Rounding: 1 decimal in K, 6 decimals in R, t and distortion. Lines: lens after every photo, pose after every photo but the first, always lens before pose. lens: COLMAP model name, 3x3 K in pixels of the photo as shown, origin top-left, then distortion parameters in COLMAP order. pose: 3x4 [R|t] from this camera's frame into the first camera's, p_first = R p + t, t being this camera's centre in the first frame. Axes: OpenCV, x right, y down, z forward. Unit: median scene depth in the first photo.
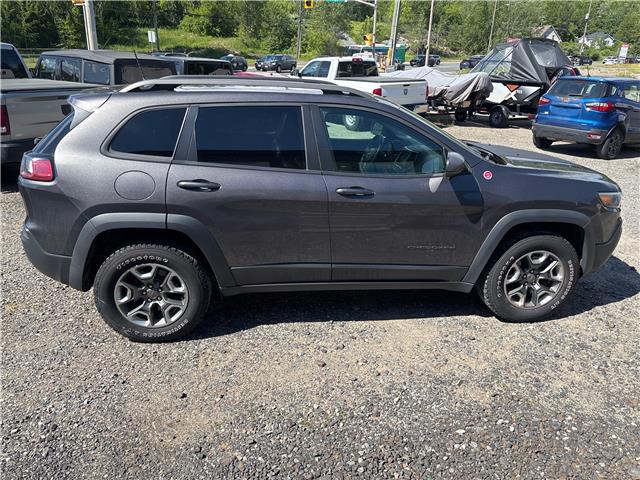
lens RADIAL K [[484.0, 0, 322.4], [0, 484.0, 238.4], [0, 0, 1]] dist [0.032246, -0.039787]
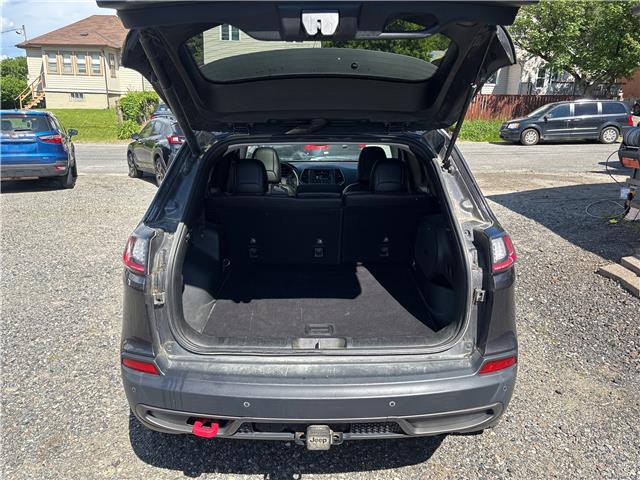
lens RADIAL K [[484.0, 0, 322.4], [0, 484.0, 236.7], [0, 0, 1]] dist [0.032246, -0.039787]
pose [[0.125892, -0.271050, 0.954297, -0.958368], [0.339232, 0.915723, 0.215343, -0.295159], [-0.932241, 0.296618, 0.207231, 0.867464]]
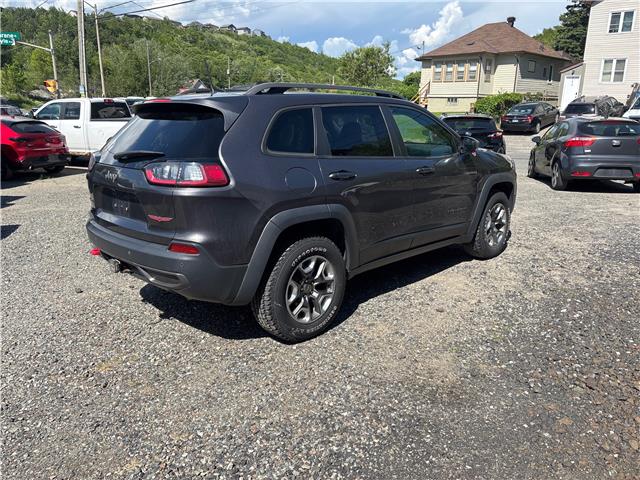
lens RADIAL K [[484.0, 0, 318.8], [0, 484.0, 241.9], [0, 0, 1]] dist [0.032246, -0.039787]
pose [[0.794048, -0.176156, 0.581770, -0.769177], [0.227092, 0.973756, -0.015107, 0.034093], [-0.563841, 0.144111, 0.813213, 0.130550]]
